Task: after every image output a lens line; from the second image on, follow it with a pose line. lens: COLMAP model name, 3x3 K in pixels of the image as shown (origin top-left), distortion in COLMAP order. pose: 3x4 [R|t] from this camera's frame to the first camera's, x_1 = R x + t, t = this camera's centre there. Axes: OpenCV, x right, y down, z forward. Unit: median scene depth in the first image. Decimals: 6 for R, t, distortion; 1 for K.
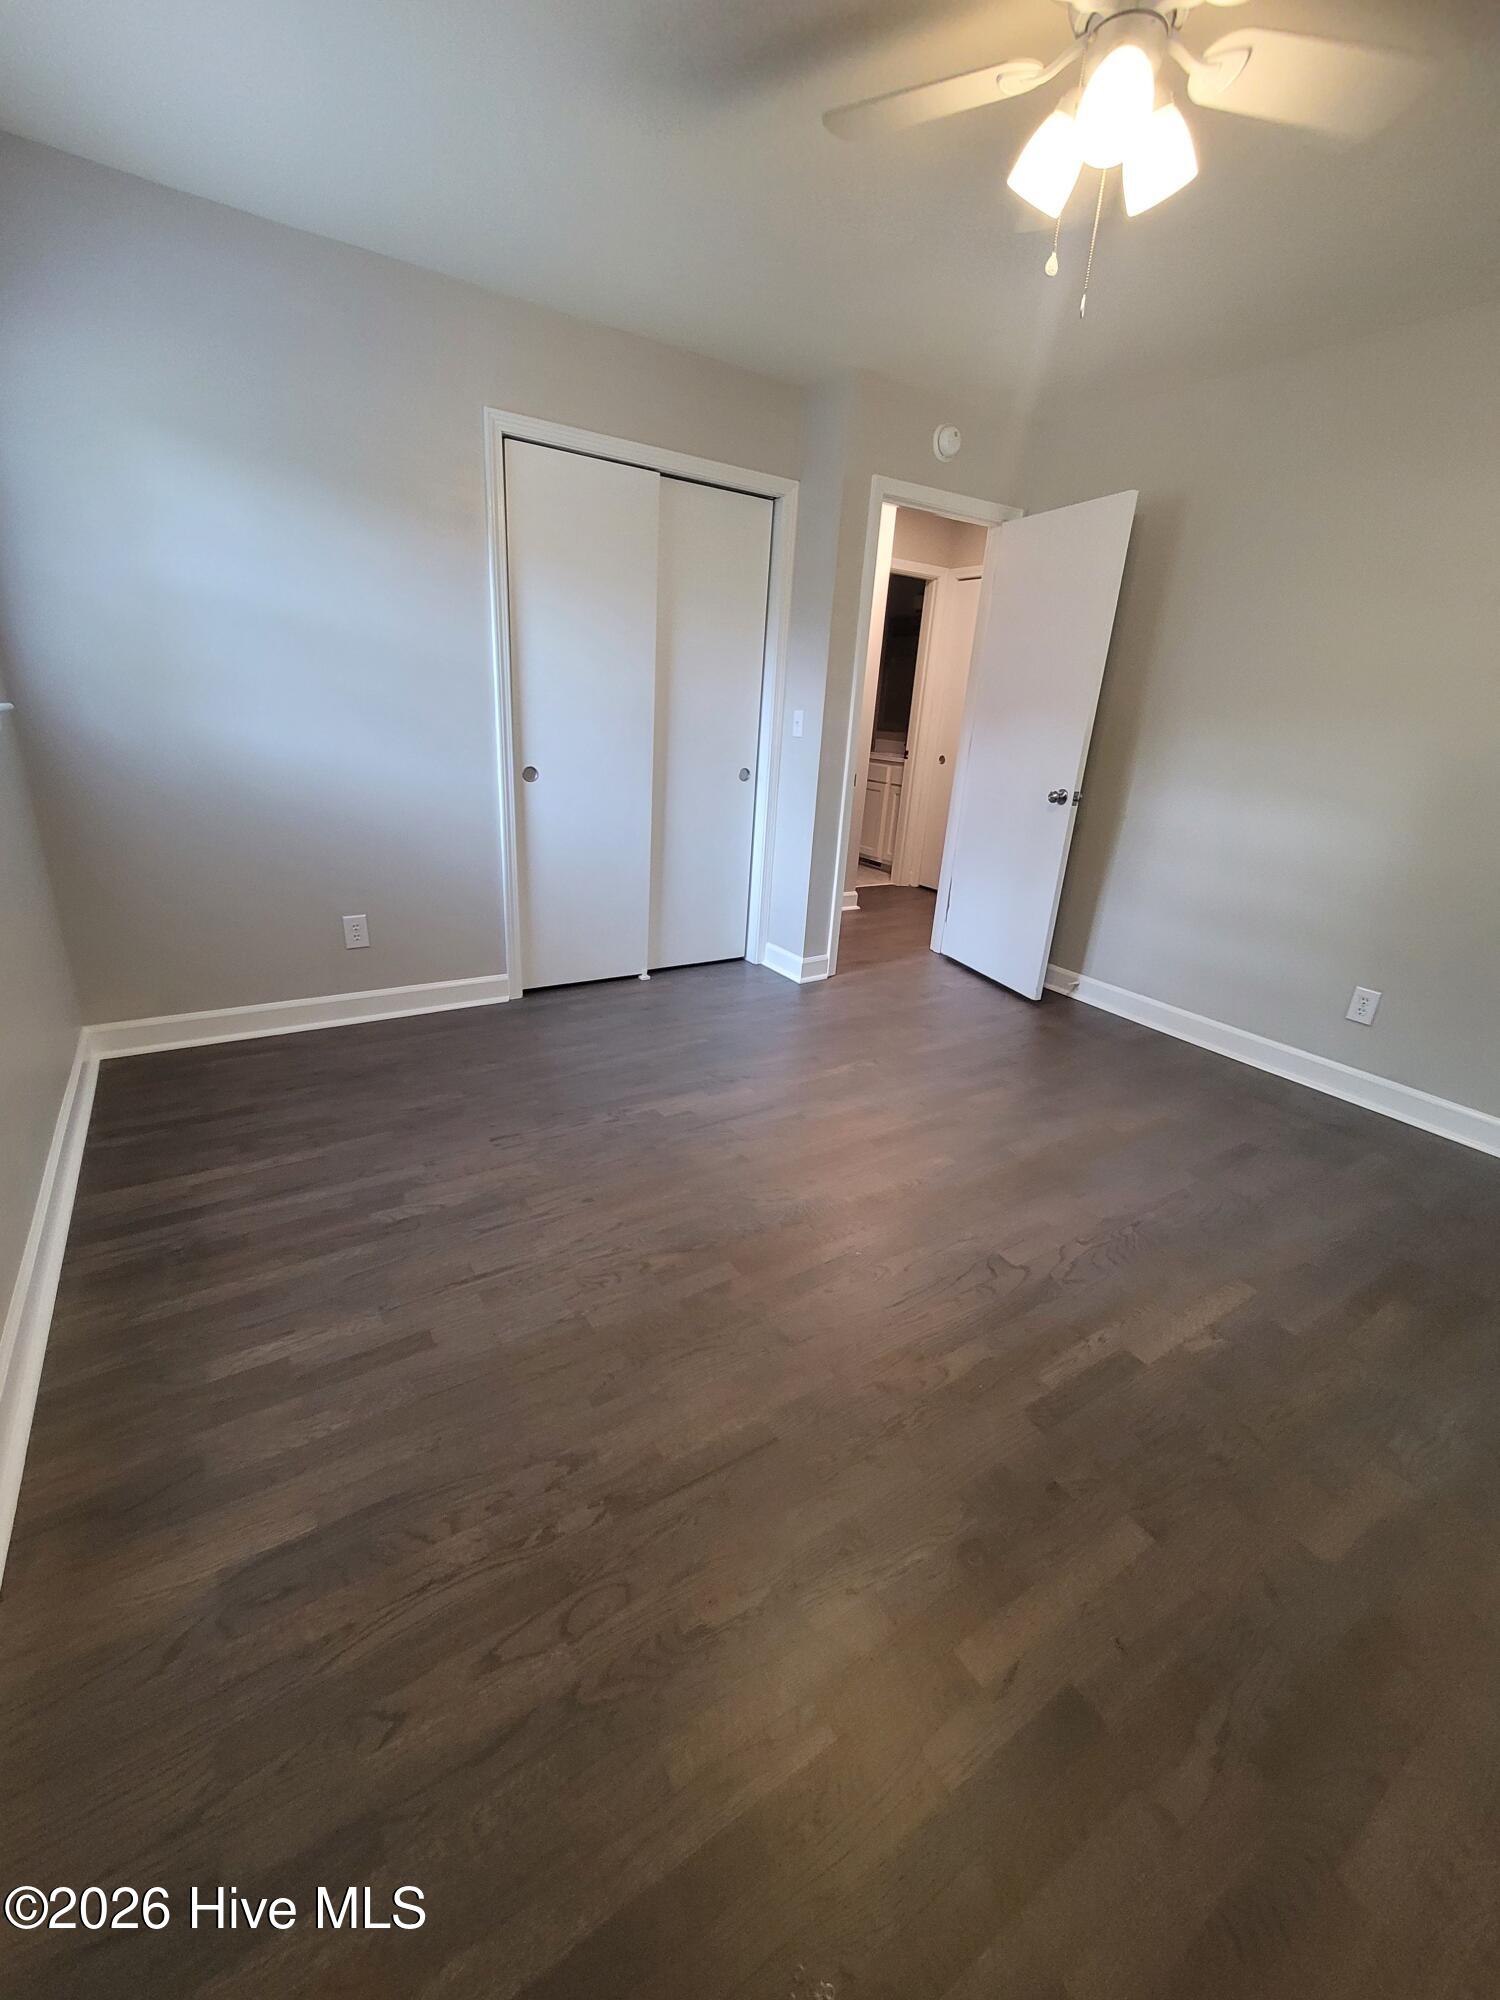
lens RADIAL K [[816.0, 0, 740.2], [0, 816.0, 997.6], [0, 0, 1]] dist [0.000690, 0.000206]
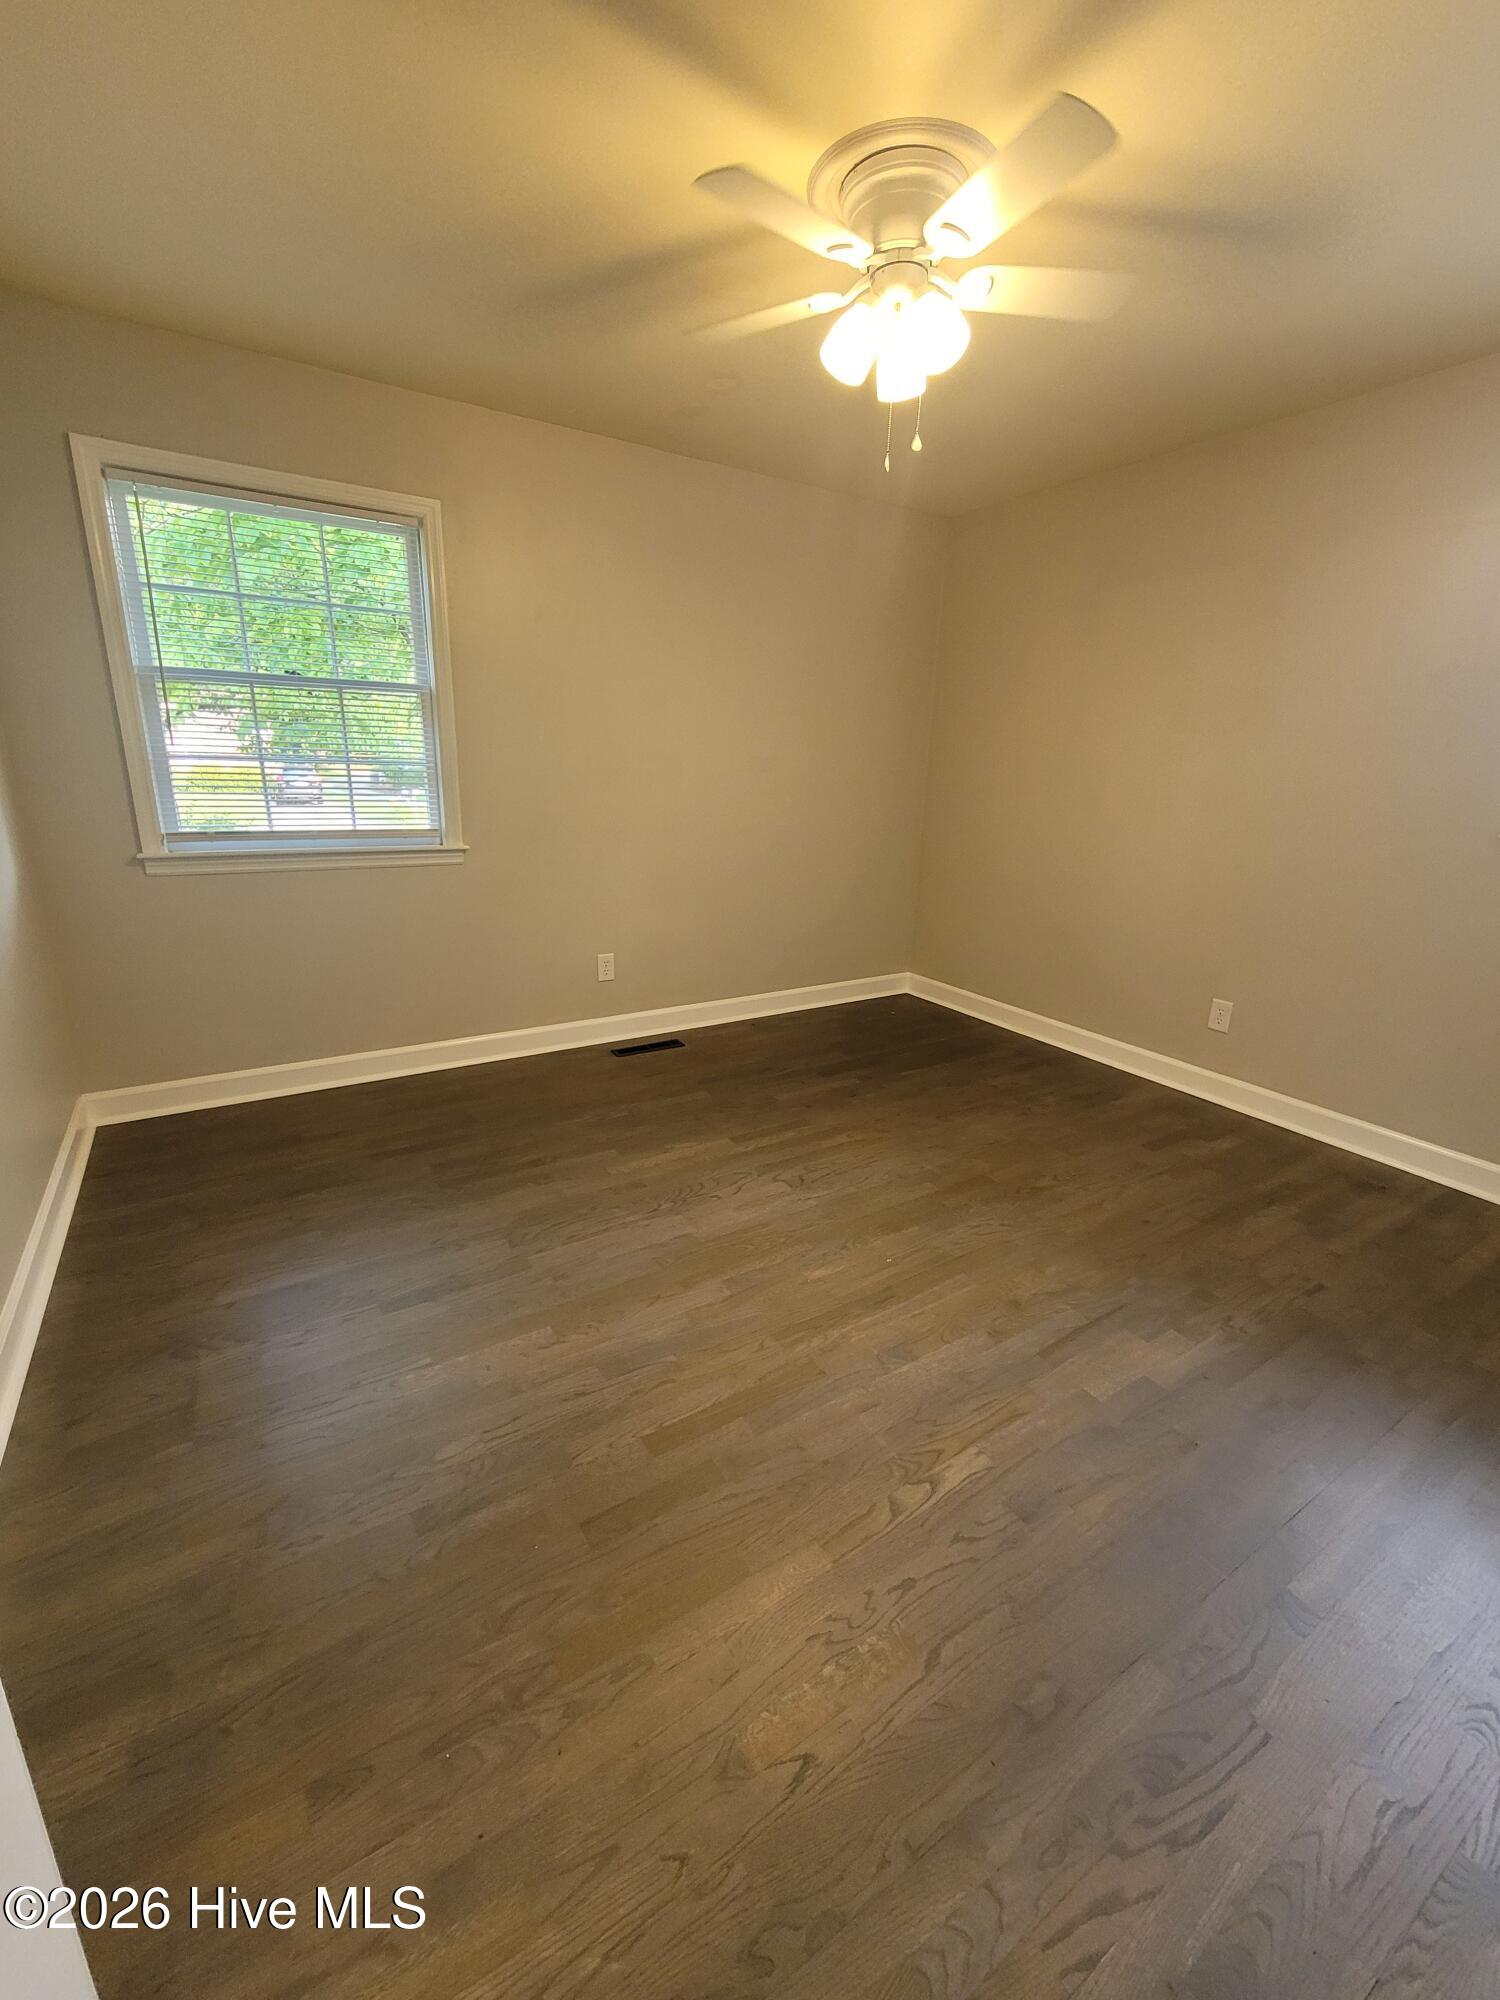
lens RADIAL K [[816.0, 0, 740.2], [0, 816.0, 997.6], [0, 0, 1]] dist [0.000690, 0.000206]
pose [[-0.996249, -0.086132, -0.008273, 0.461478], [-0.074509, 0.805324, 0.588134, -0.703002], [-0.043994, 0.586544, -0.808721, 1.976726]]
